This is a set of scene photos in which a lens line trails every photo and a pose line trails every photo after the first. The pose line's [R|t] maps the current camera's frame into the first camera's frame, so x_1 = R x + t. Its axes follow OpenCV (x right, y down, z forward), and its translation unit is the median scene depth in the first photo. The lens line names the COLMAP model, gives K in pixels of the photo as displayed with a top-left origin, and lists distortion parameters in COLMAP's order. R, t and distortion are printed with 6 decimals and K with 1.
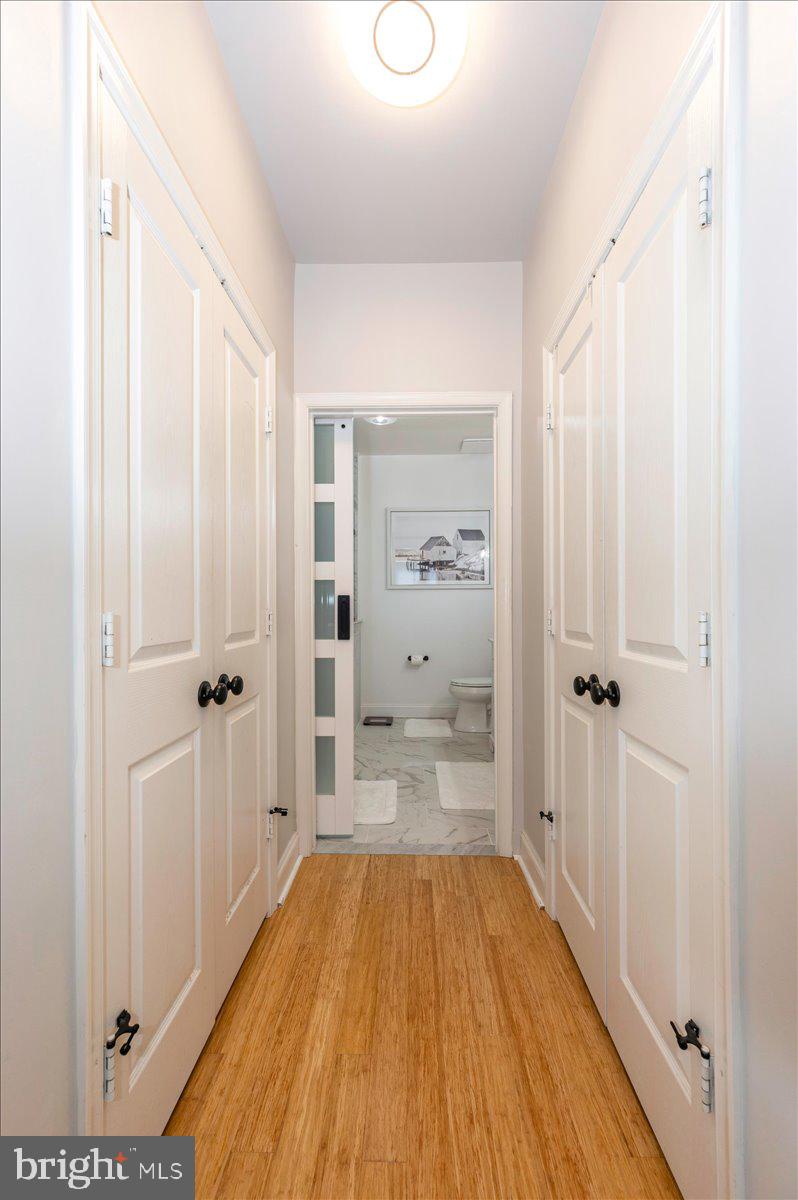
lens RADIAL K [[470.6, 0, 399.6], [0, 470.6, 604.8], [0, 0, 1]] dist [-0.003195, -0.000704]
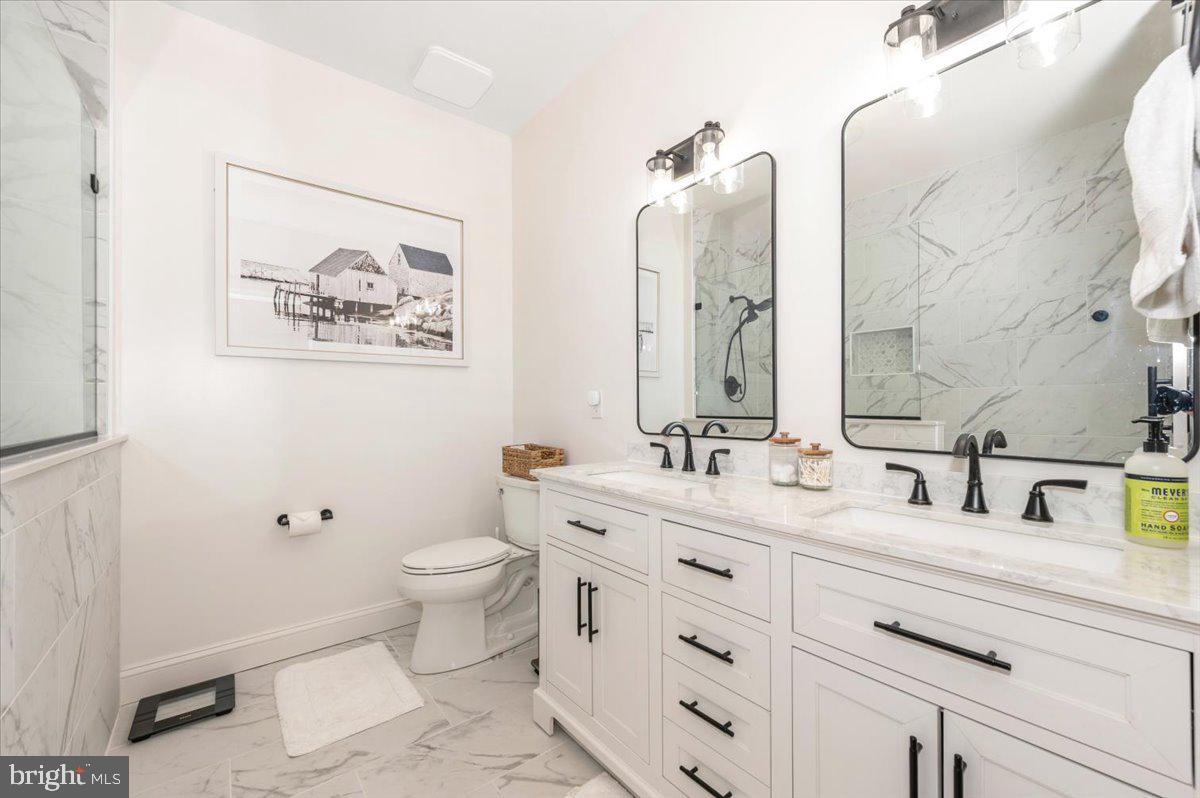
lens RADIAL K [[470.6, 0, 600.6], [0, 470.6, 403.7], [0, 0, 1]] dist [-0.003195, -0.000704]
pose [[0.767576, 0.003478, 0.640949, -0.030637], [-0.002835, 0.999994, -0.002031, 0.007957], [-0.640952, -0.000258, 0.767581, 0.485231]]
